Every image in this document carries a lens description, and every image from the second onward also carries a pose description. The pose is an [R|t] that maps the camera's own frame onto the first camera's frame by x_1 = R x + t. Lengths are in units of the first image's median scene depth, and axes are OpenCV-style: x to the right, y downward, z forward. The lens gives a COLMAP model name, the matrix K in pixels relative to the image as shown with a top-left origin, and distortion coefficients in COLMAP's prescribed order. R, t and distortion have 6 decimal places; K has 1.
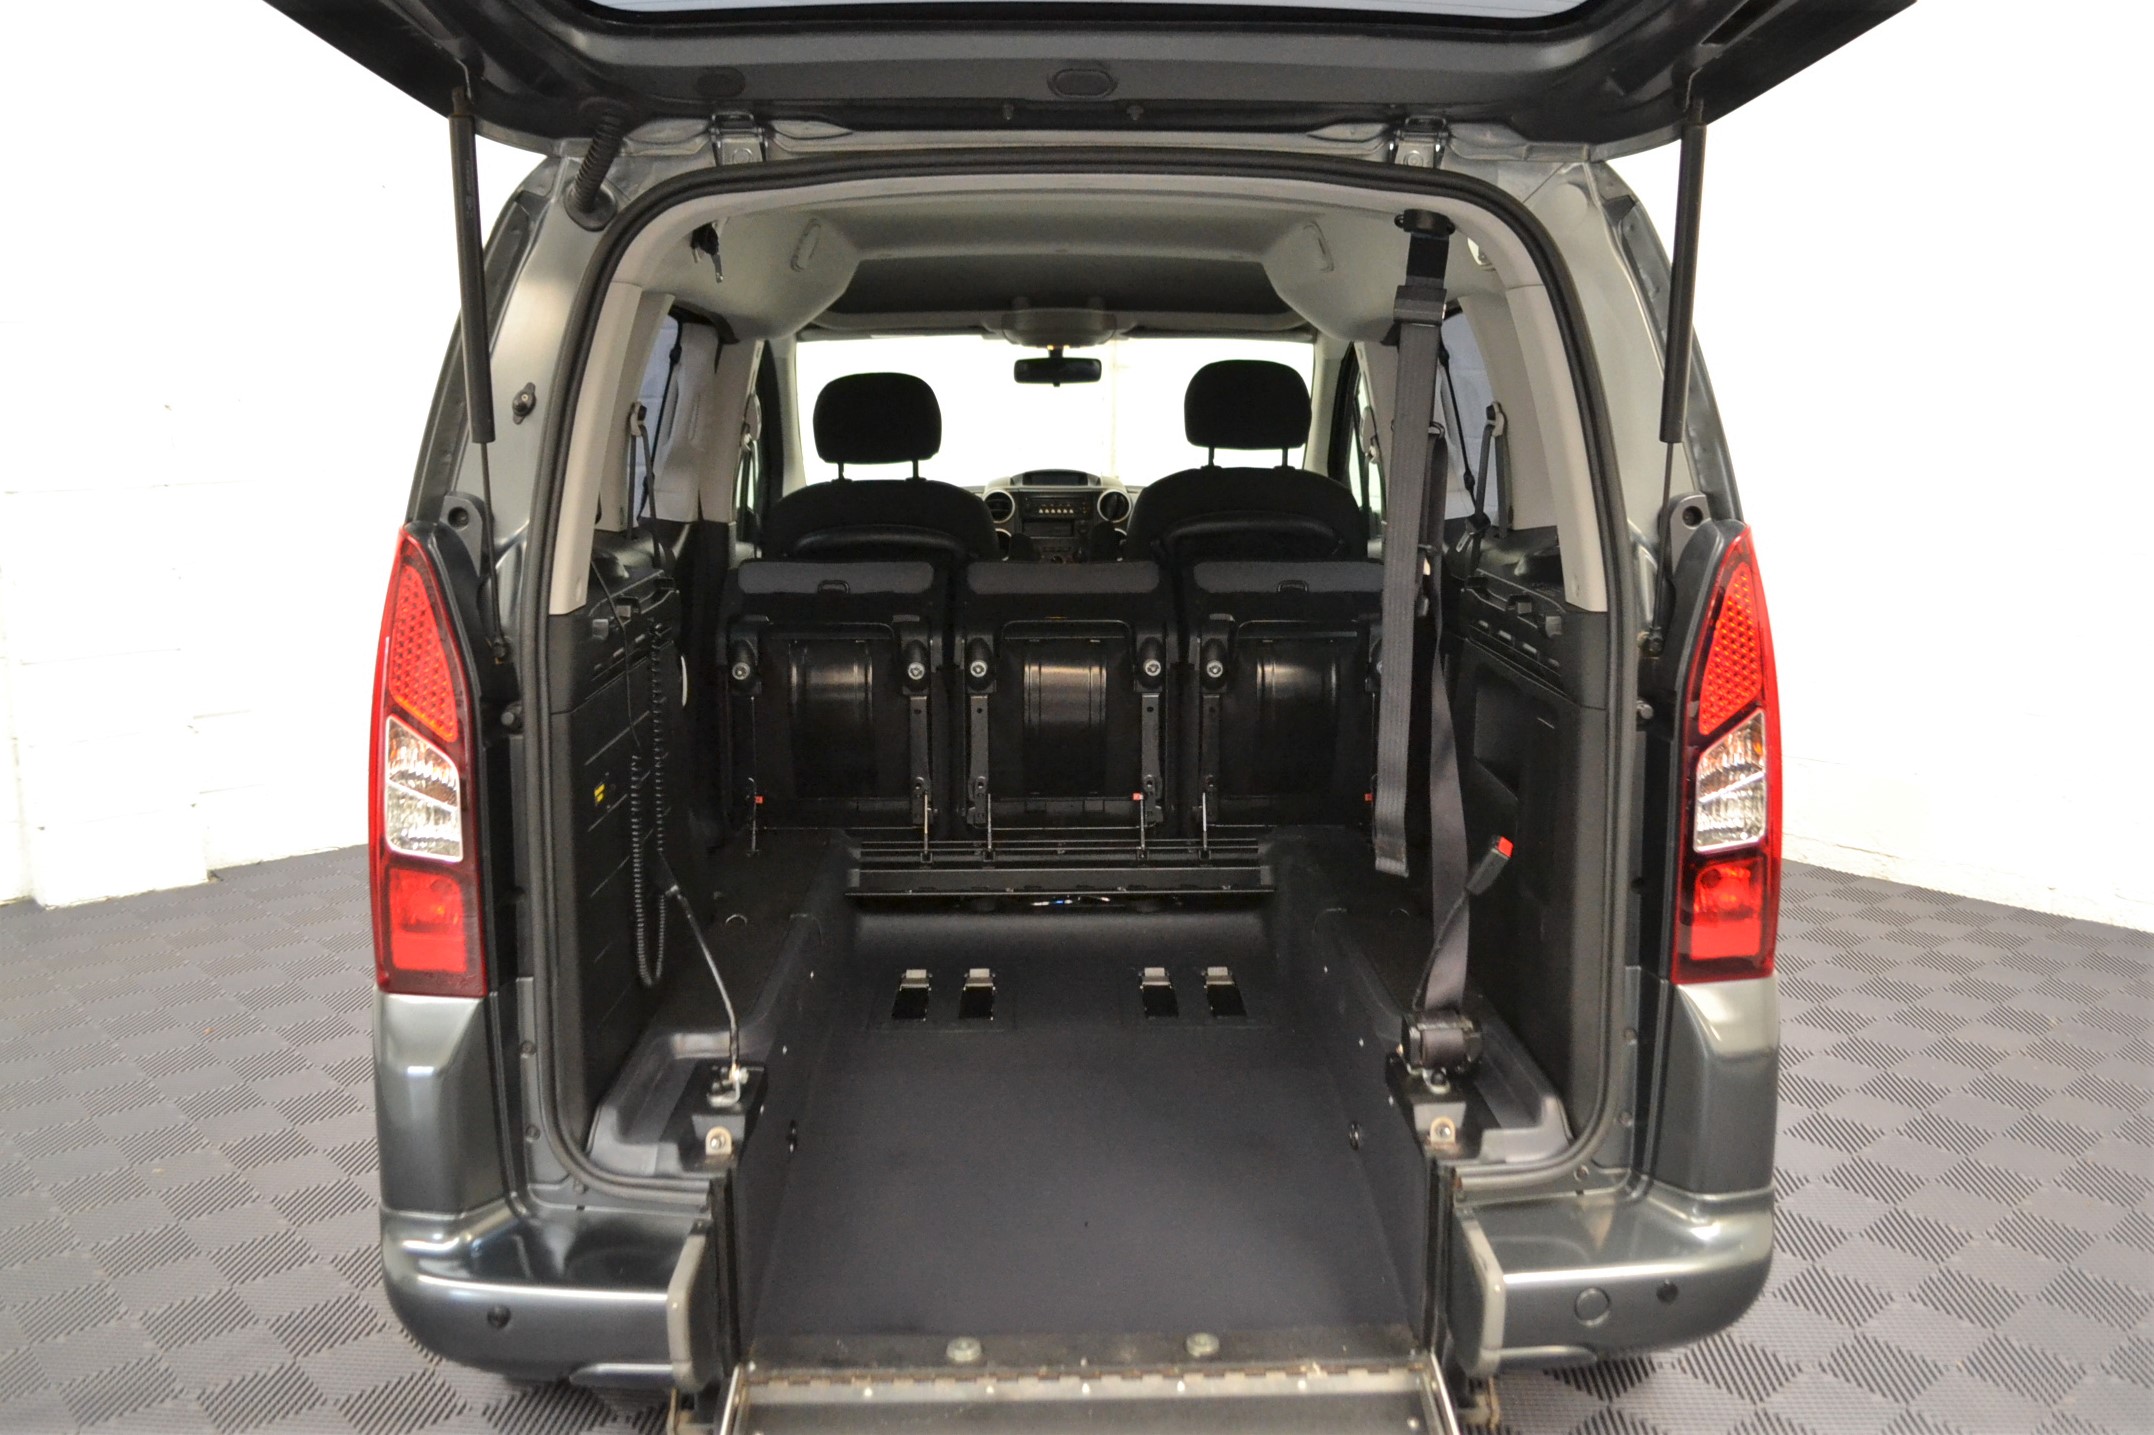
lens RADIAL K [[1834.2, 0, 1109.5], [0, 1834.2, 679.8], [0, 0, 1]] dist [-0.067313, -0.001461]
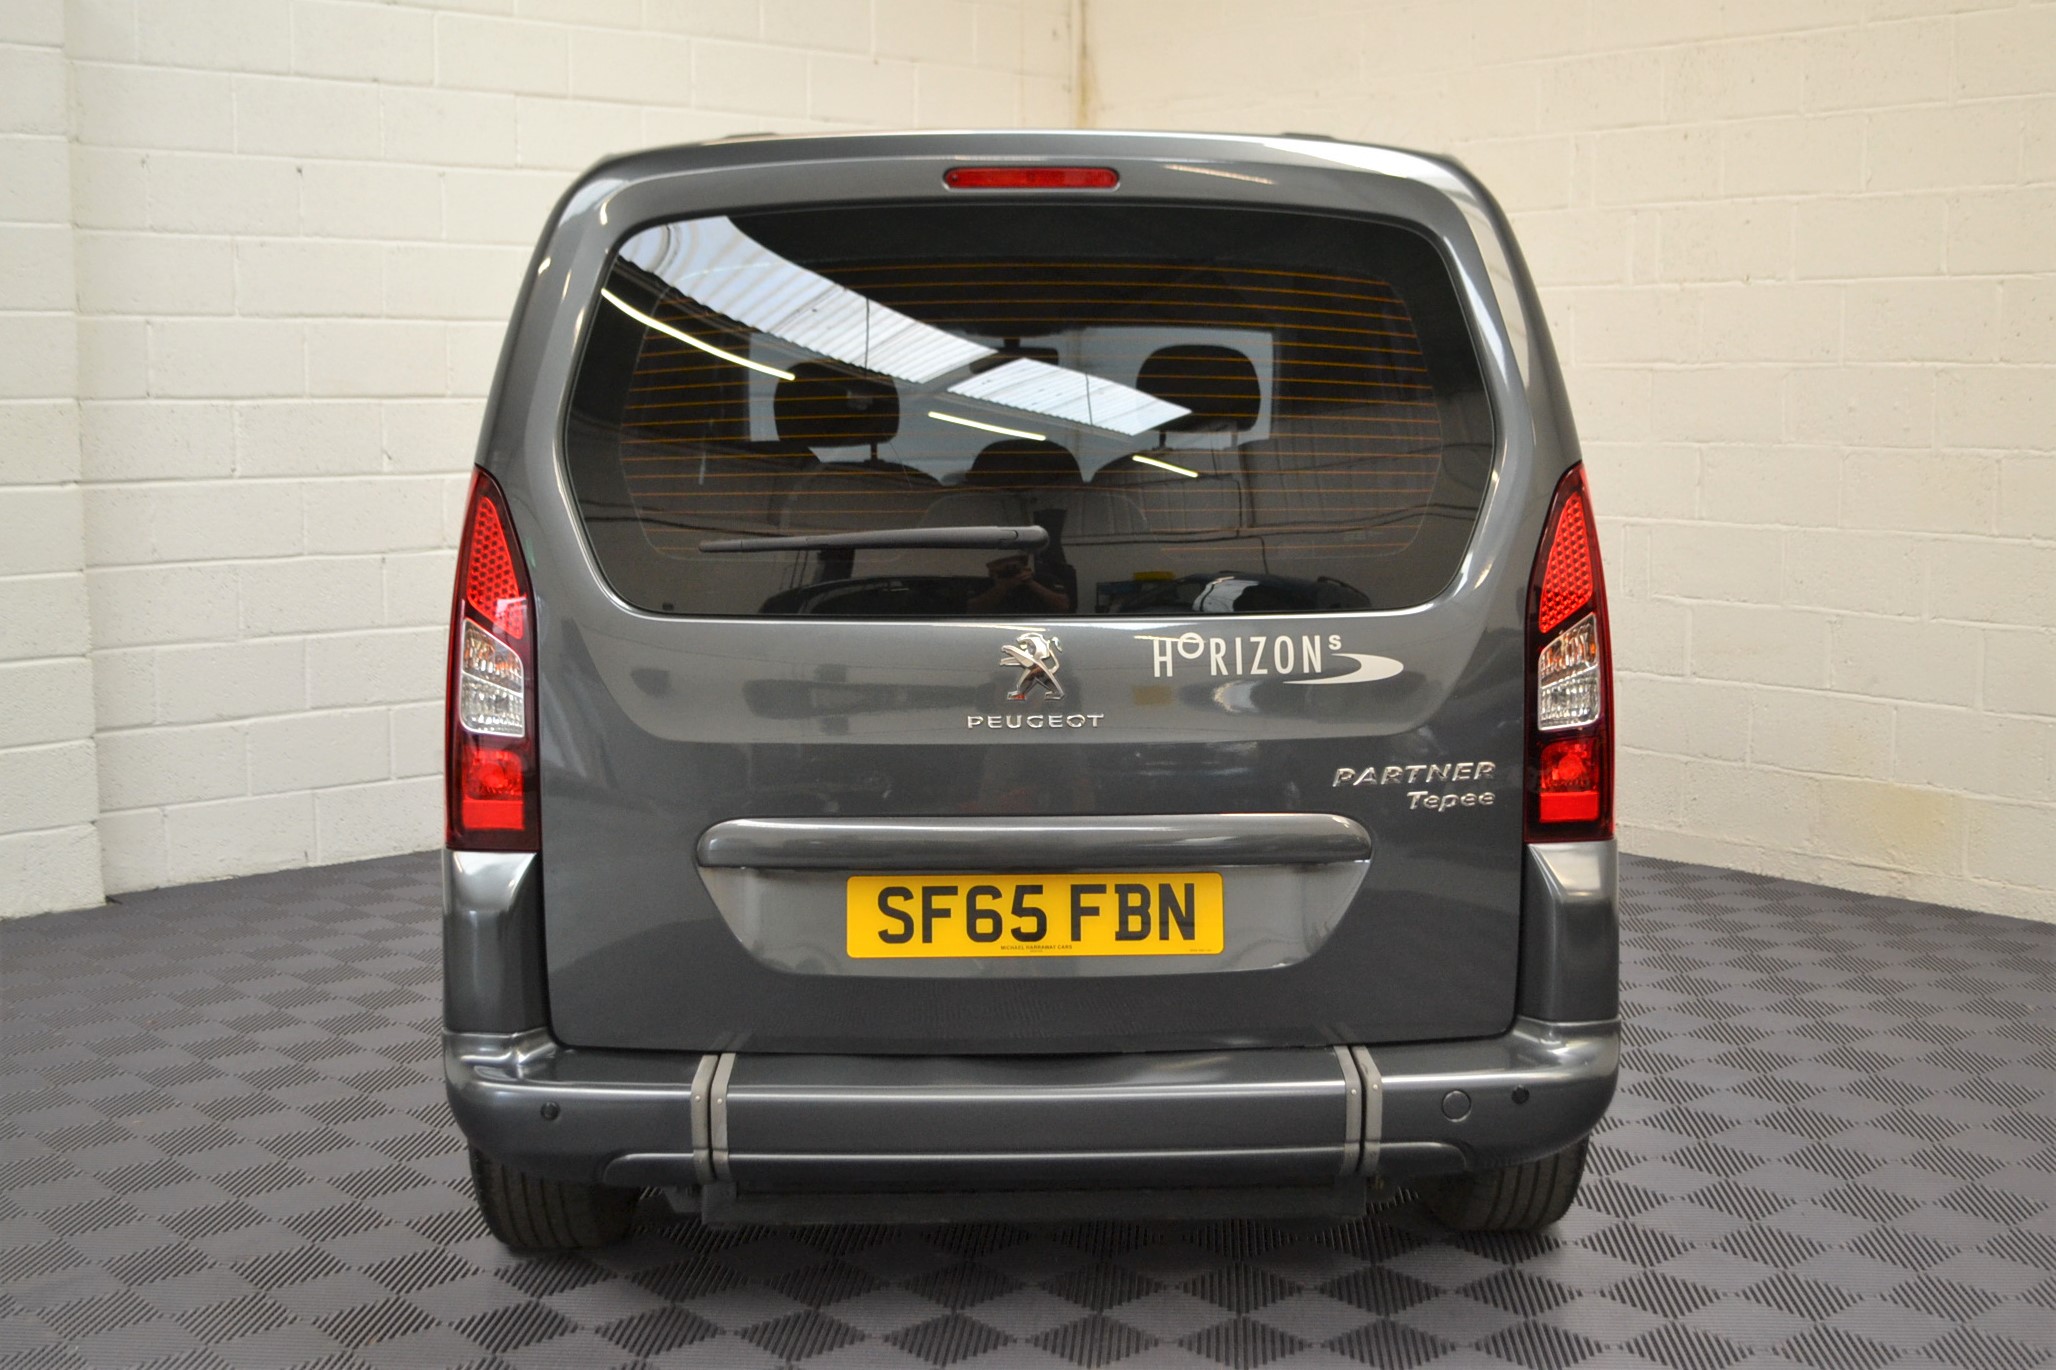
lens RADIAL K [[2385.3, 0, 1073.6], [0, 2385.3, 648.0], [0, 0, 1]] dist [-0.020895, 0.007716]
pose [[0.999982, -0.003122, -0.005098, 0.019963], [0.002814, 0.998234, -0.059336, 0.126805], [0.005275, 0.059321, 0.998225, -0.559650]]
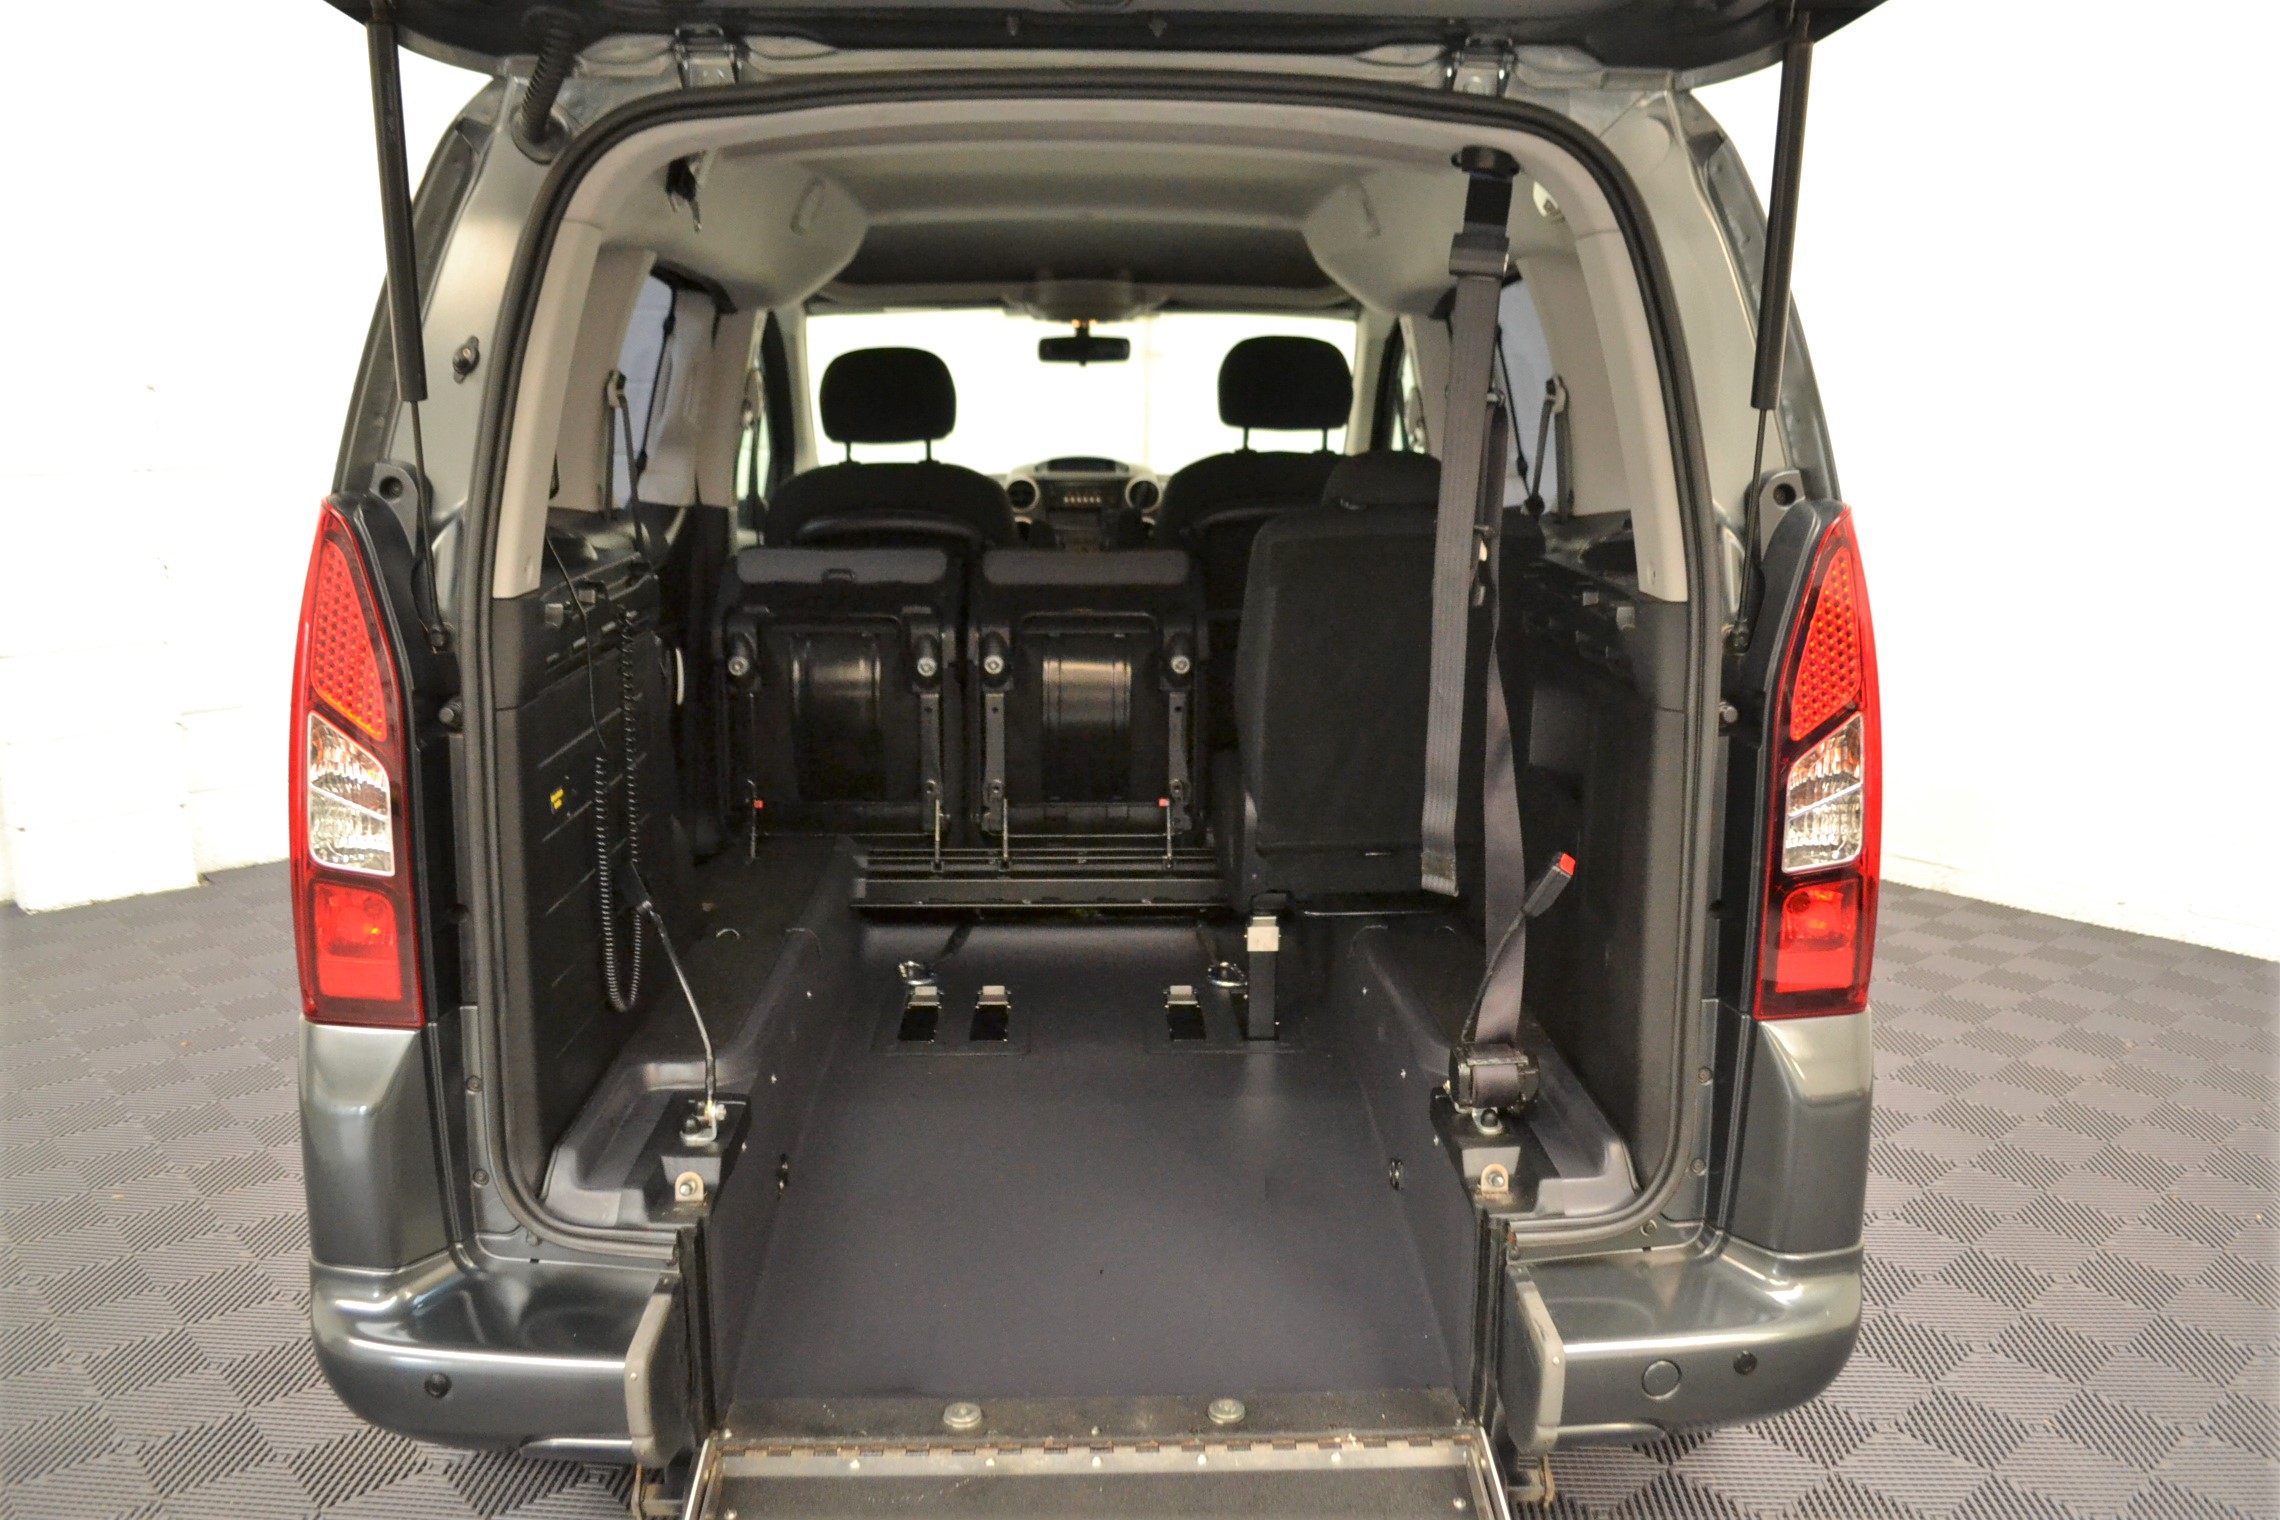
lens RADIAL K [[1828.7, 0, 1151.2], [0, 1828.7, 740.5], [0, 0, 1]] dist [-0.068189, -0.006327]
pose [[0.999982, 0.005451, 0.002581, 0.009846], [-0.005532, 0.999446, 0.032819, 0.002537], [-0.002401, -0.032833, 0.999458, 0.112471]]
